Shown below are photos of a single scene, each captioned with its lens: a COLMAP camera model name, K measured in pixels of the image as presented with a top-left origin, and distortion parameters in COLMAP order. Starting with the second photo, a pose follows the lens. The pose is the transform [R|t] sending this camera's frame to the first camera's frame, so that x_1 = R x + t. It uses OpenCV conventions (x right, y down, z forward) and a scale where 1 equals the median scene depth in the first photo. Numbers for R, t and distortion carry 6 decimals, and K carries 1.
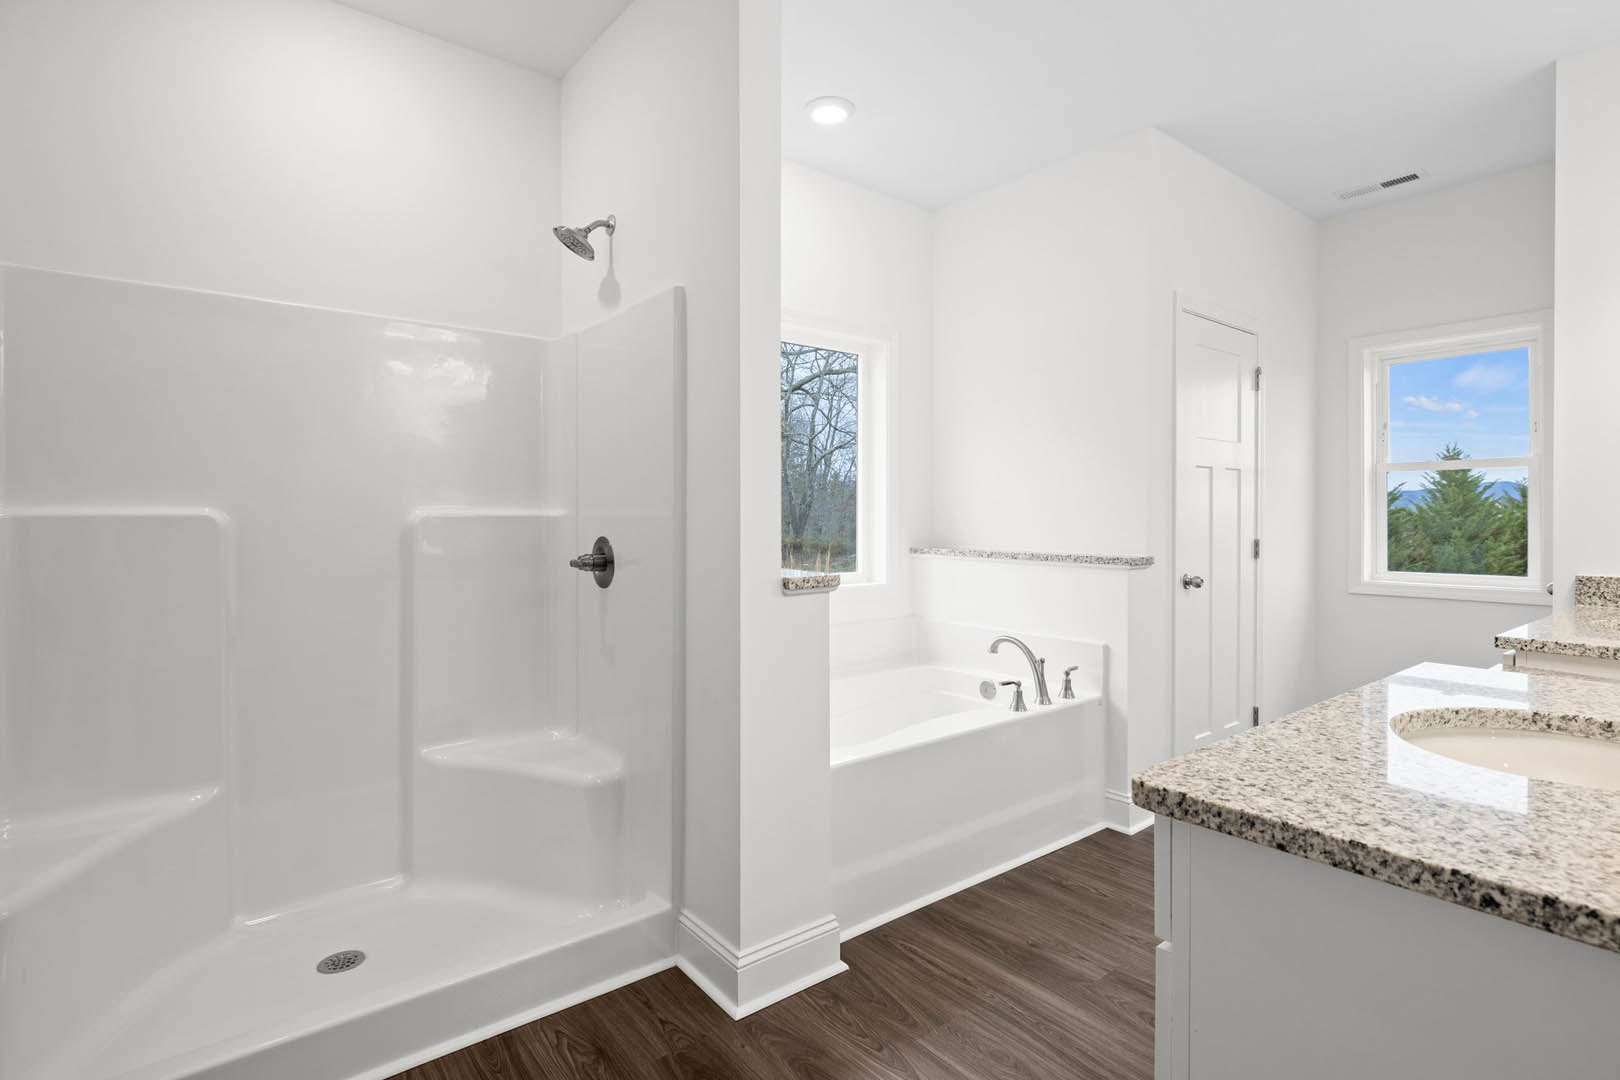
lens RADIAL K [[790.2, 0, 811.4], [0, 790.2, 518.3], [0, 0, 1]] dist [-0.001729, 0.000504]
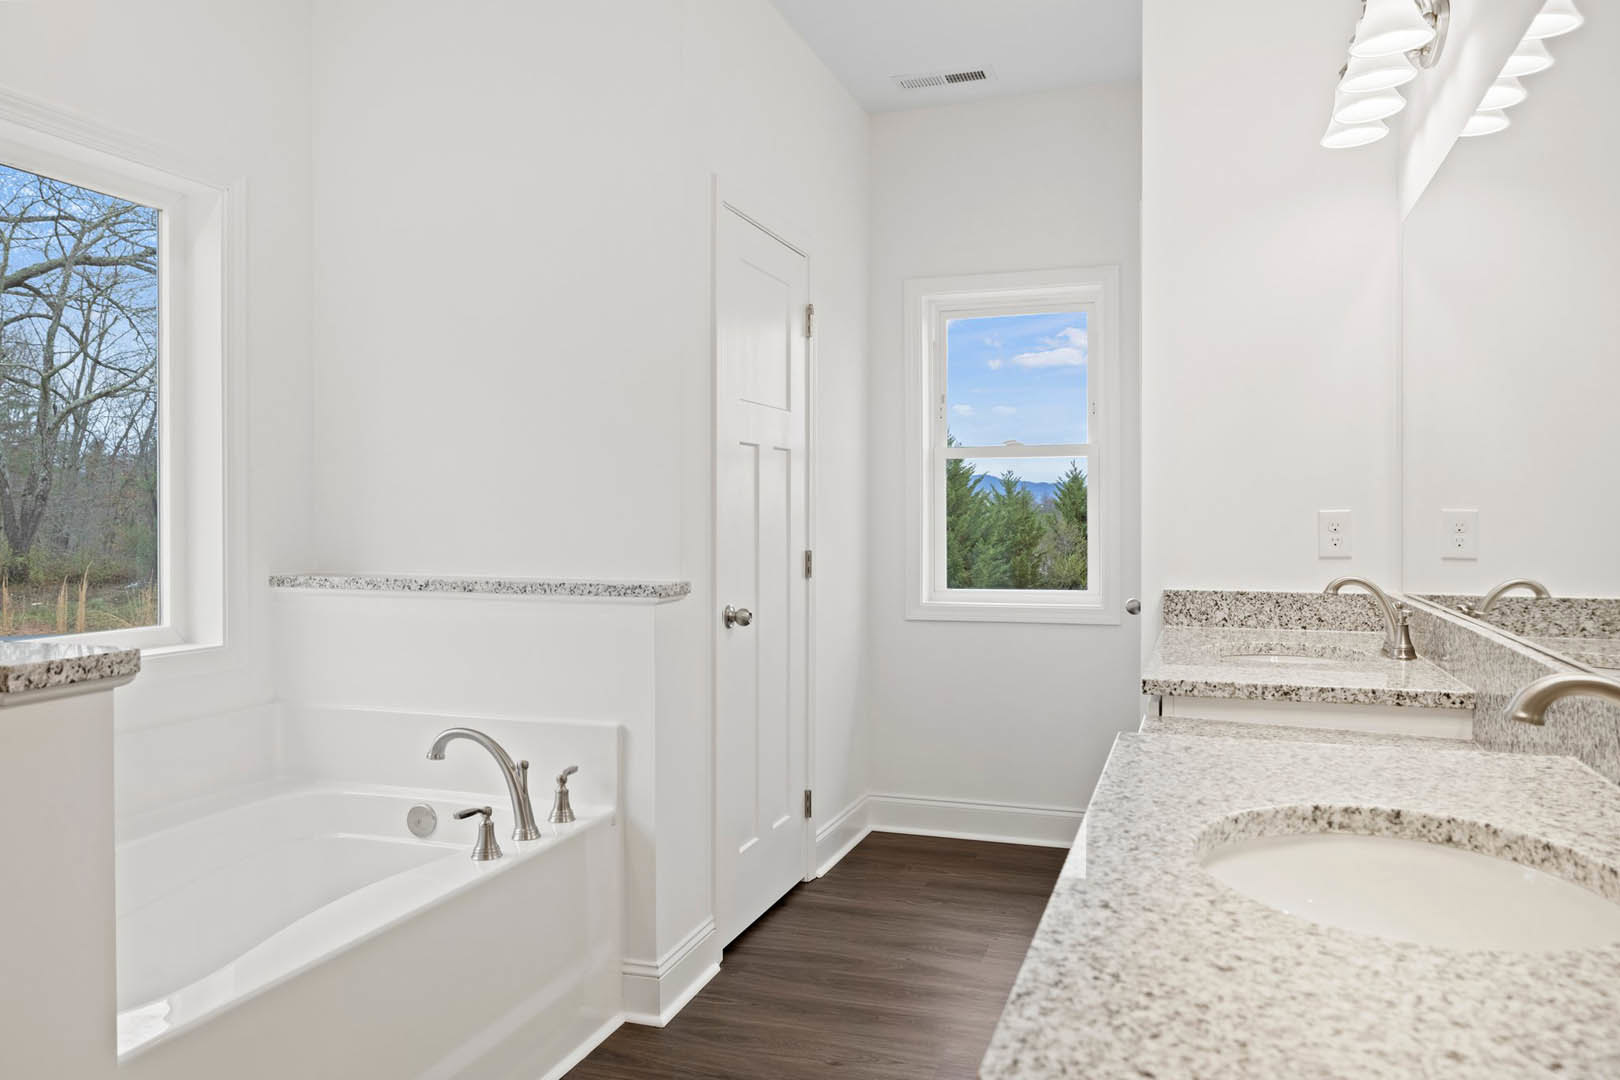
lens RADIAL K [[1186.3, 0, 802.2], [0, 1186.3, 521.6], [0, 0, 1]] dist [-0.003362, -0.001331]
pose [[0.842948, -0.004424, 0.537976, -0.005972], [0.002916, 0.999989, 0.003654, -0.002879], [-0.537986, -0.001511, 0.842952, 0.129646]]
